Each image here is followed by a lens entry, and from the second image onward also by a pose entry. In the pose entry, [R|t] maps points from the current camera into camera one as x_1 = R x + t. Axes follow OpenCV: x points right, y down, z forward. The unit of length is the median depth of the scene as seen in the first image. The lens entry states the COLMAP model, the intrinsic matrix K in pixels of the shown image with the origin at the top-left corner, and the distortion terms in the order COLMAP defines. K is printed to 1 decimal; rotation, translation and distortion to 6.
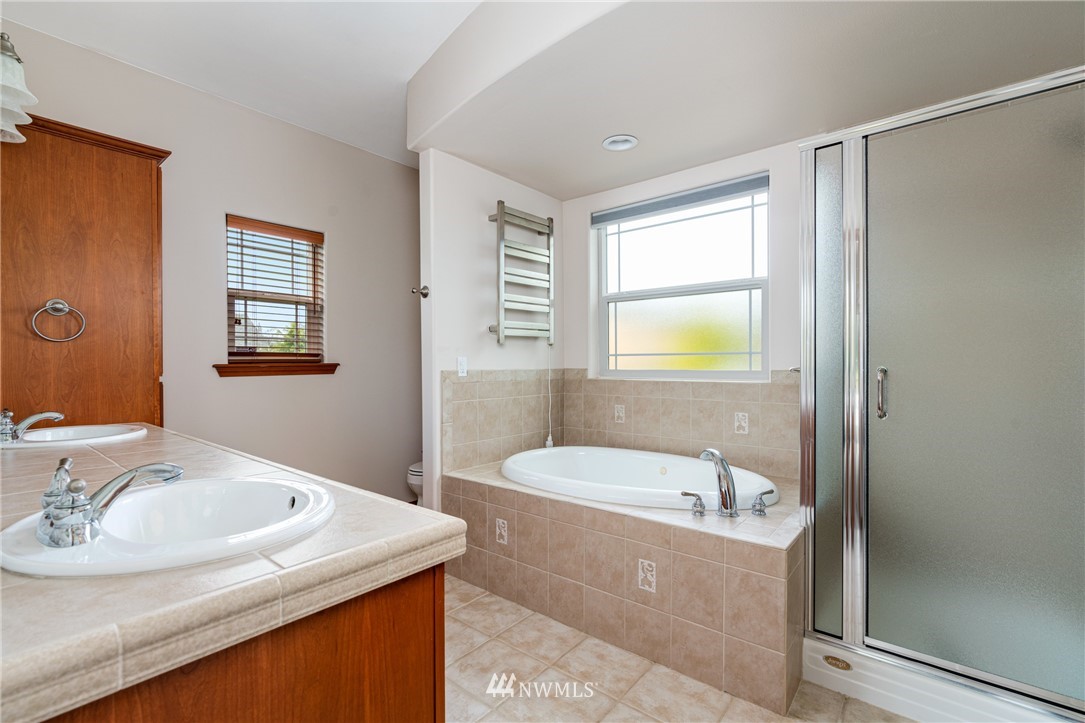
lens RADIAL K [[491.0, 0, 547.3], [0, 491.0, 356.8], [0, 0, 1]] dist [-0.001456, 0.000944]
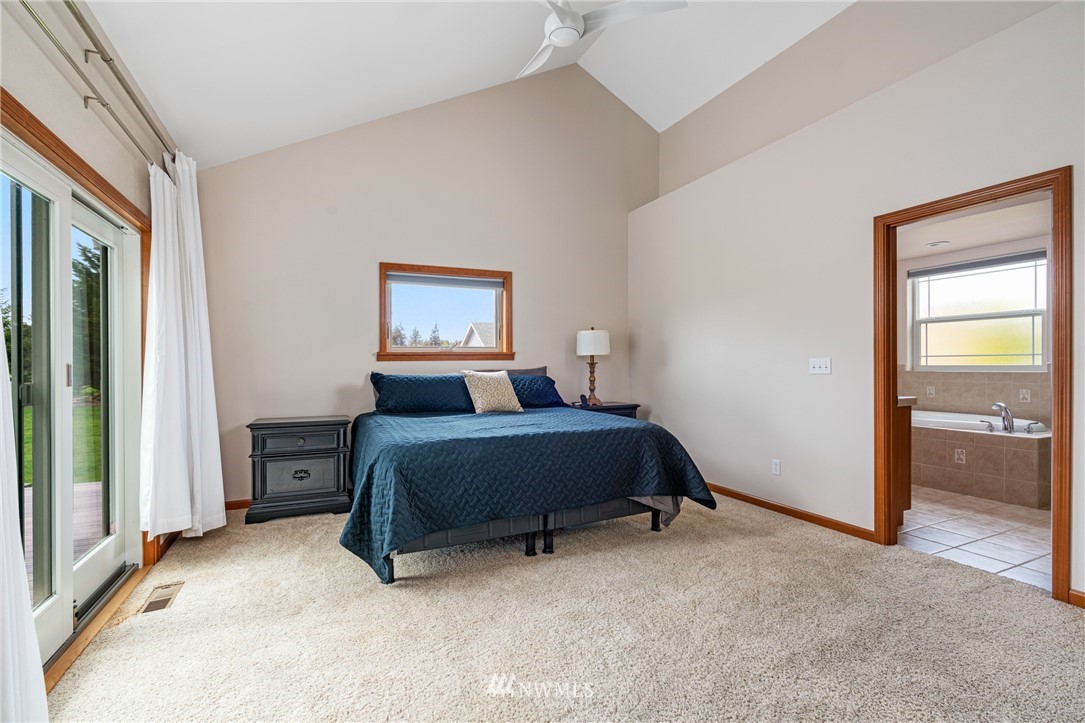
lens RADIAL K [[491.0, 0, 533.5], [0, 491.0, 359.1], [0, 0, 1]] dist [-0.001456, 0.000944]
pose [[0.892871, -0.005644, -0.450277, -0.367932], [0.008734, 0.999950, 0.004786, -0.016473], [0.450228, -0.008205, 0.892876, -1.313249]]
